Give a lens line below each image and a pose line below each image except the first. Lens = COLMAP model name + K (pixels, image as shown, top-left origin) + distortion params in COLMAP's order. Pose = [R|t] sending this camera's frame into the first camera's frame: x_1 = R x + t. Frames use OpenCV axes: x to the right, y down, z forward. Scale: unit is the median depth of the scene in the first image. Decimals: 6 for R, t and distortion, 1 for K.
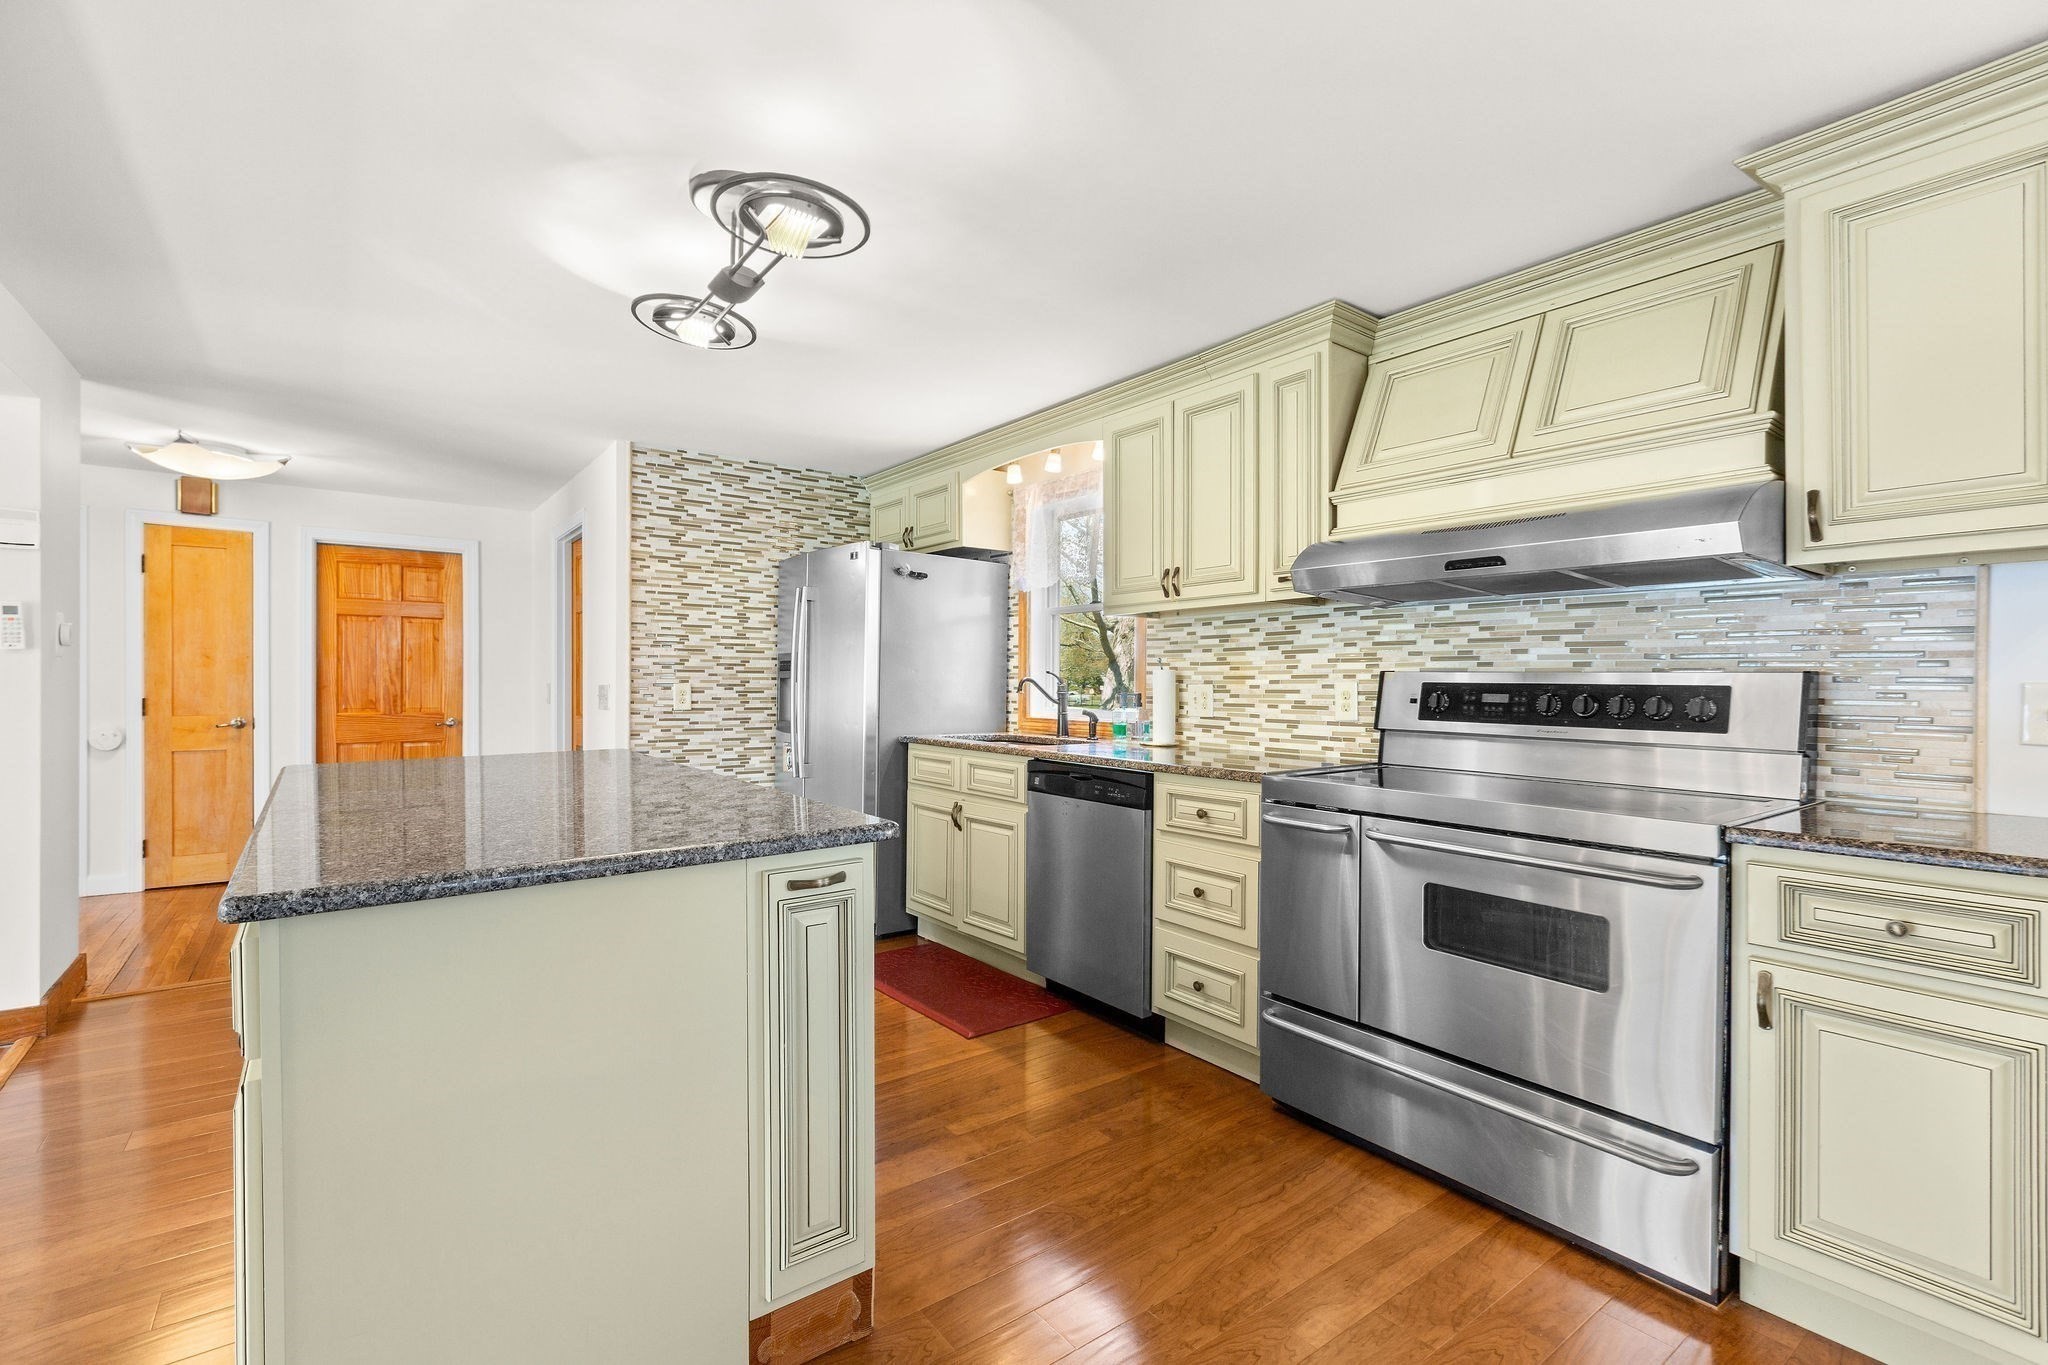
lens RADIAL K [[916.4, 0, 1012.3], [0, 916.4, 681.6], [0, 0, 1]] dist [0.001433, 0.000232]
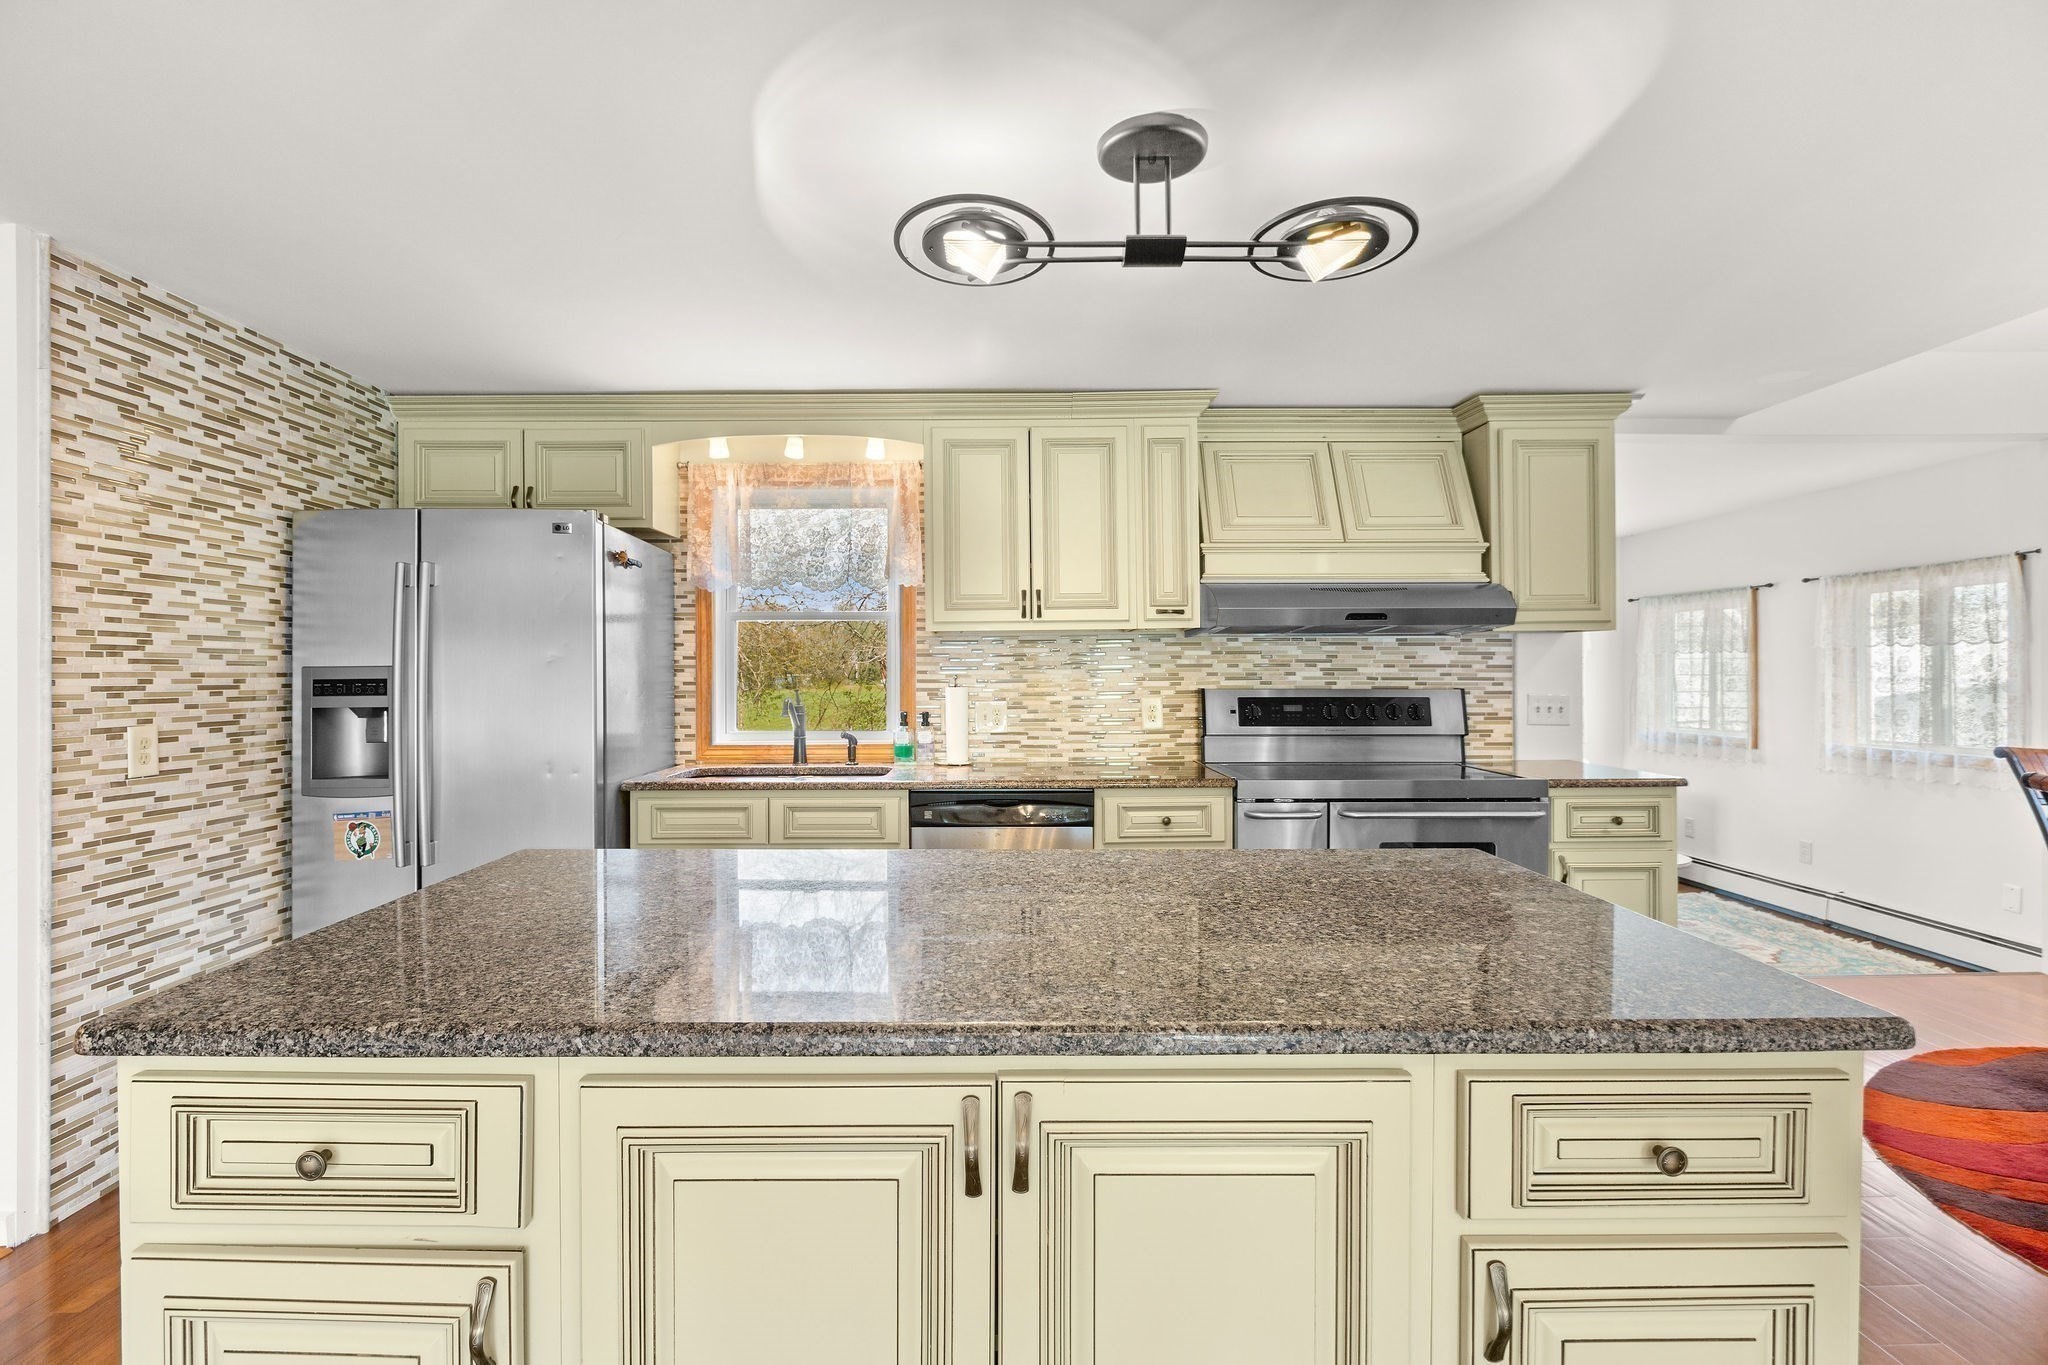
lens RADIAL K [[958.1, 0, 1011.8], [0, 958.1, 671.9], [0, 0, 1]] dist [-0.003031, -0.000517]
pose [[0.591095, -0.007555, 0.806567, -0.651254], [0.009467, 0.999952, 0.002428, -0.032369], [-0.806546, 0.006200, 0.591138, 0.356554]]
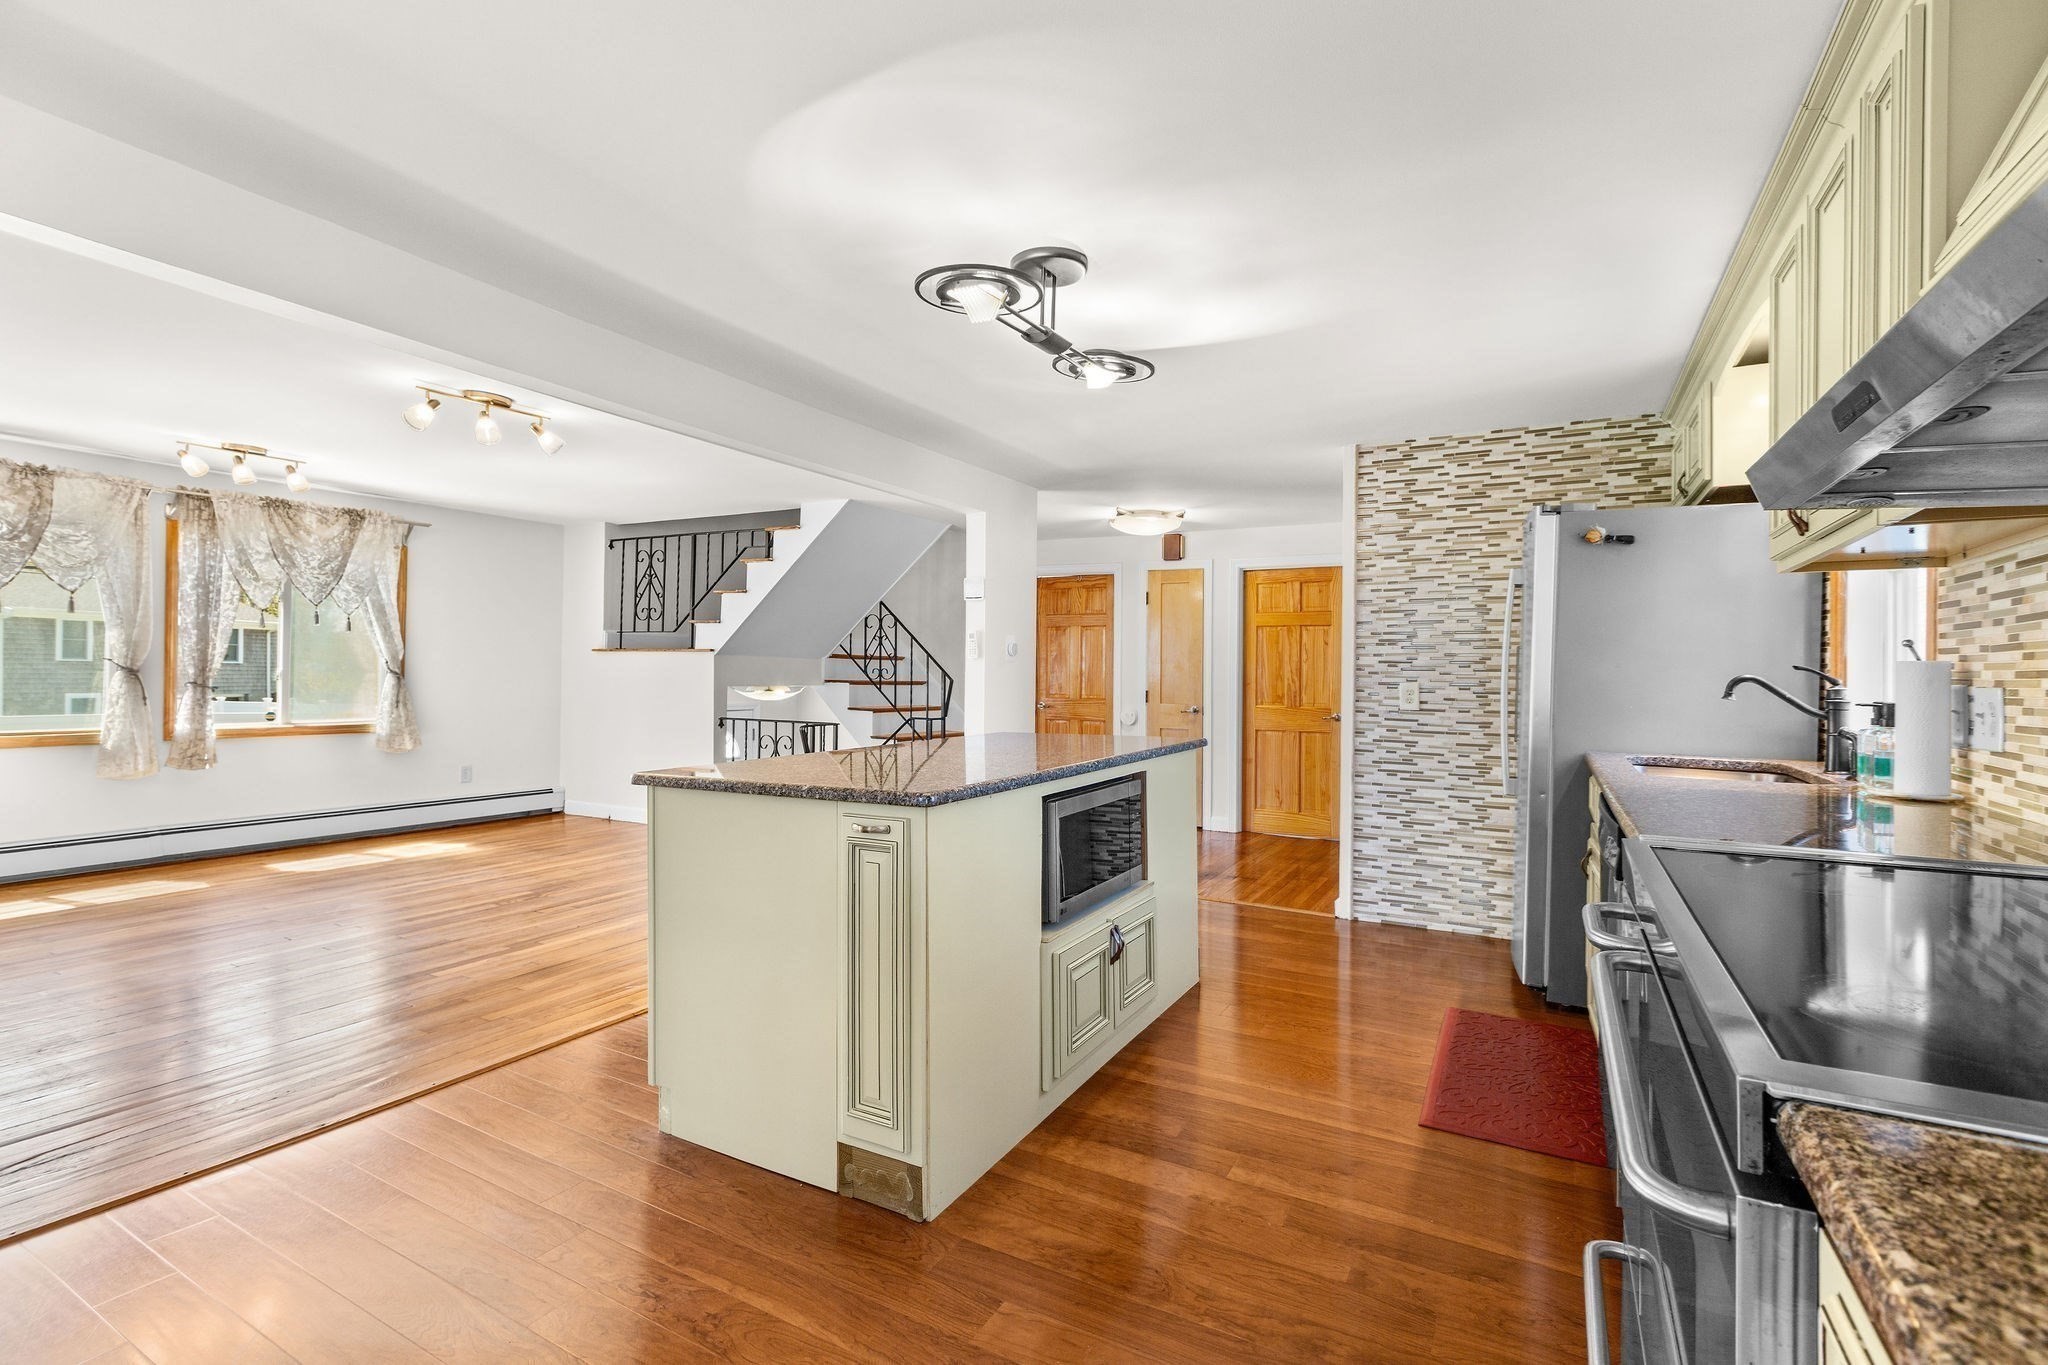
lens RADIAL K [[937.6, 0, 1012.2], [0, 937.6, 674.4], [0, 0, 1]] dist [0.003217, -0.000252]
pose [[0.406159, -0.001002, -0.913802, 0.472528], [-0.008823, 0.999948, -0.005018, 0.002890], [0.913760, 0.010101, 0.406129, 0.285182]]
